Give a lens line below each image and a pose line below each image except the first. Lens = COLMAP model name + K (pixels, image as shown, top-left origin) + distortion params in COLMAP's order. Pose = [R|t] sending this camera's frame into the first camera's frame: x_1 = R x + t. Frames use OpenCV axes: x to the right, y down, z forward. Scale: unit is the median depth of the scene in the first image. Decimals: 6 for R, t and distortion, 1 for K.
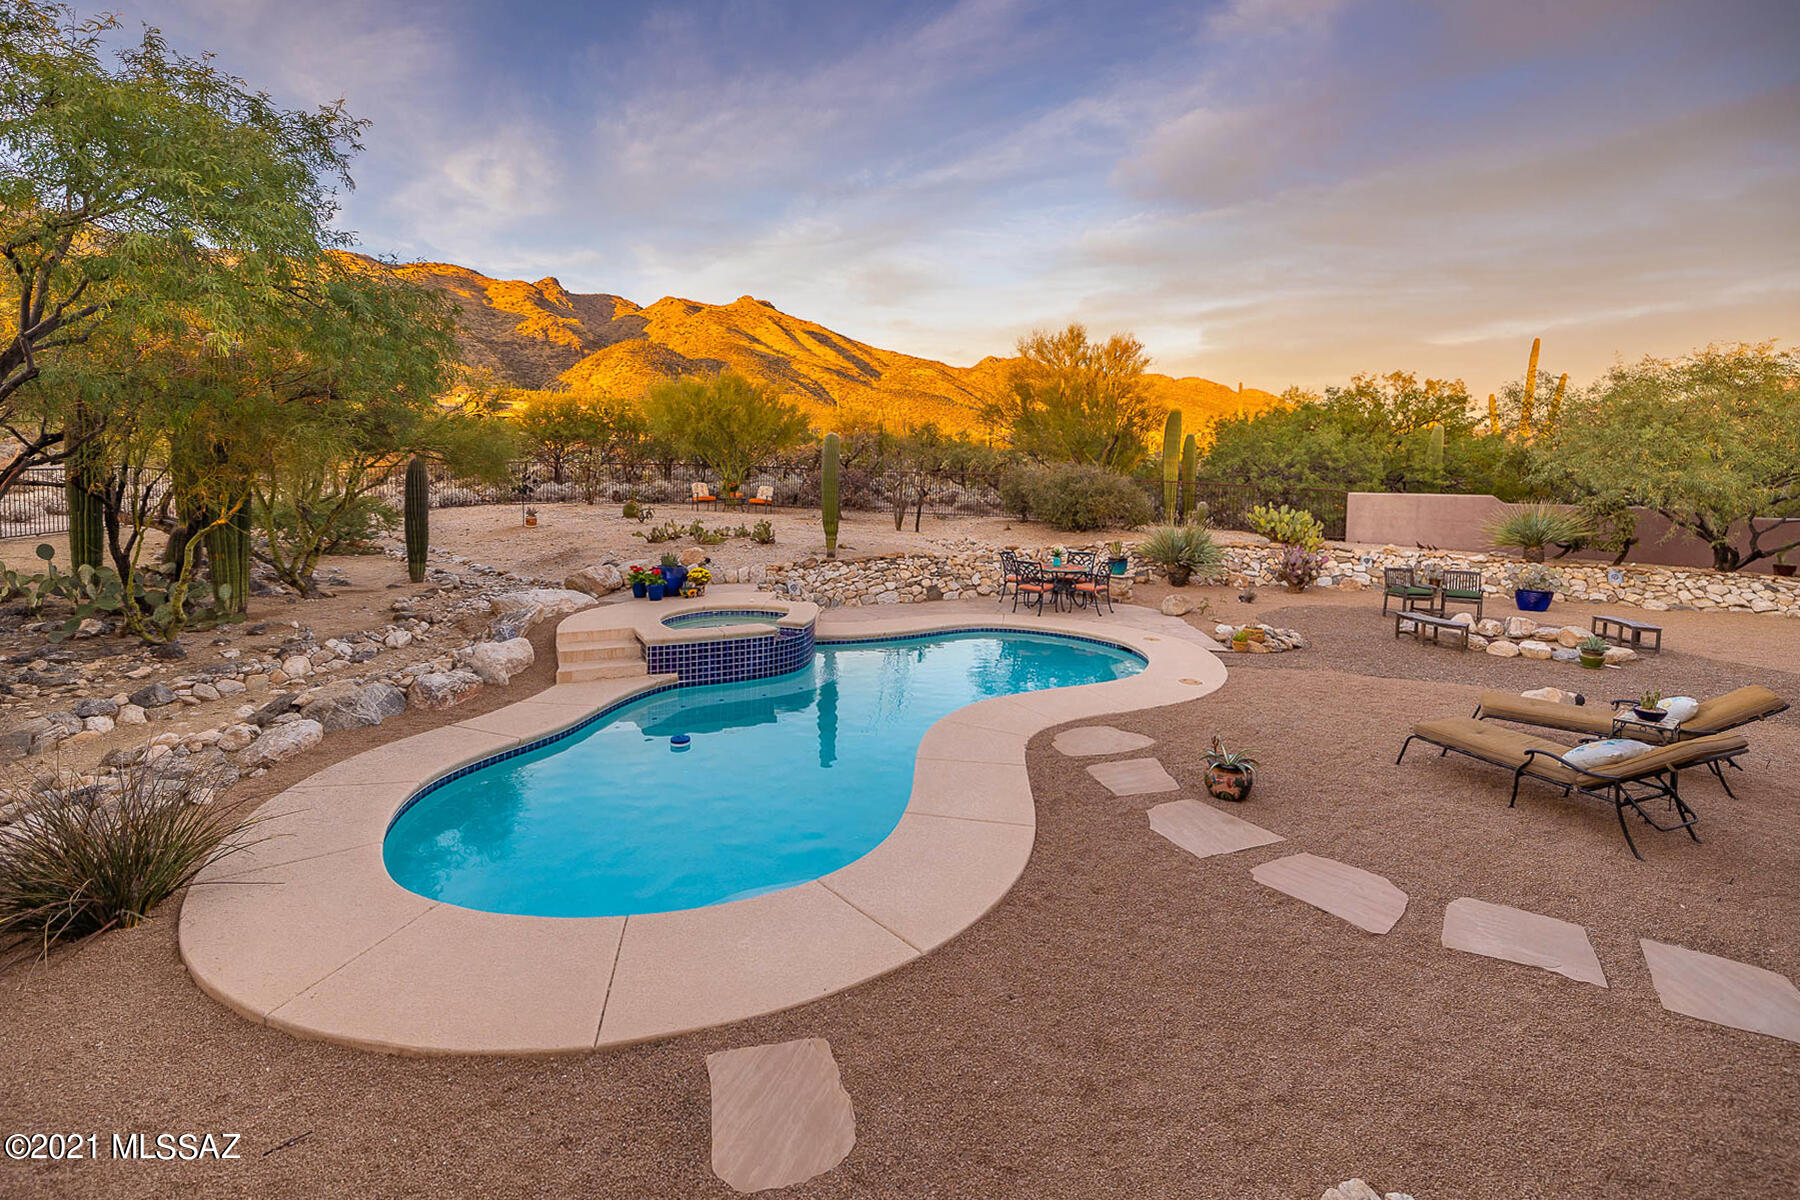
lens RADIAL K [[847.6, 0, 911.5], [0, 847.6, 529.8], [0, 0, 1]] dist [-0.000692, -0.000336]
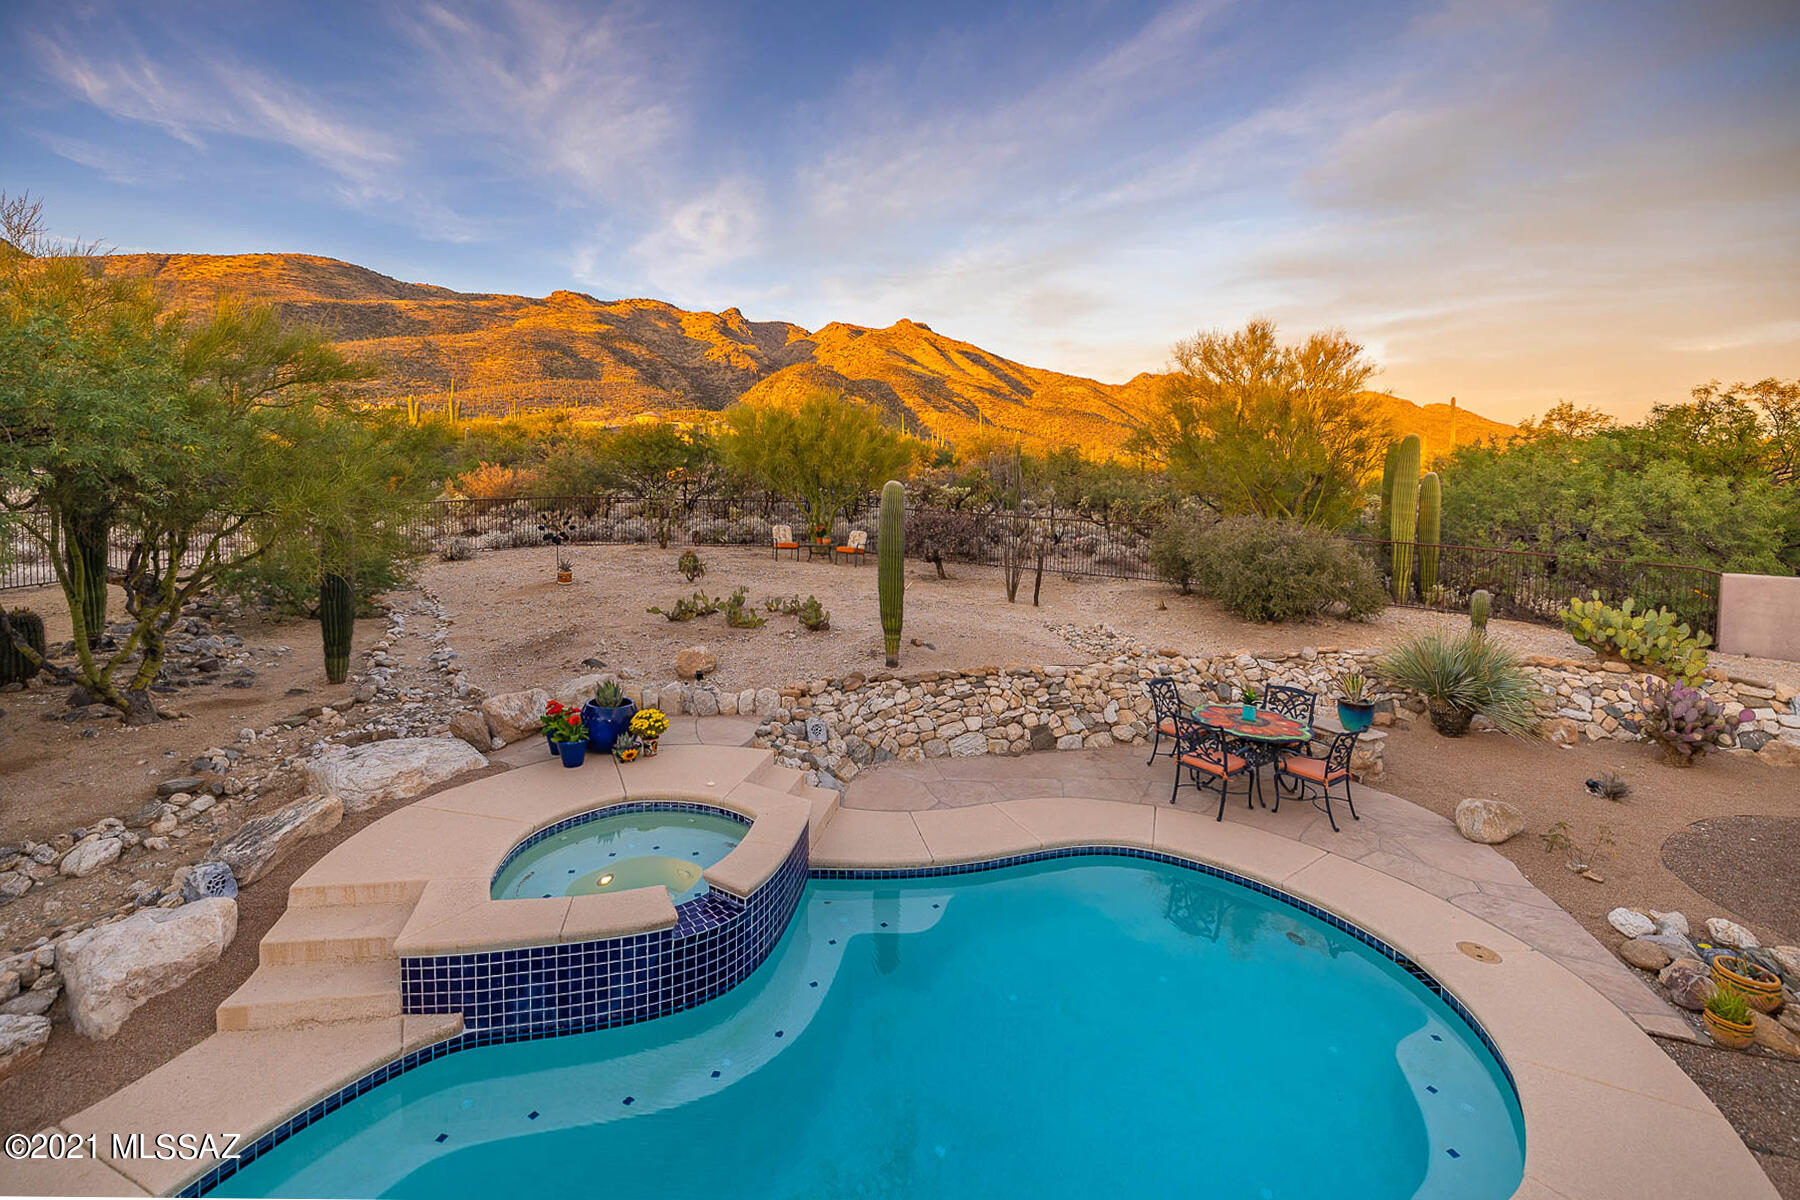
lens RADIAL K [[800.0, 0, 940.4], [0, 800.0, 527.4], [0, 0, 1]] dist [-0.002518, -0.000310]
pose [[0.987819, 0.013857, -0.154990, 0.031349], [-0.016134, 0.999779, -0.013441, -0.054509], [0.154770, 0.015778, 0.987825, 0.295027]]
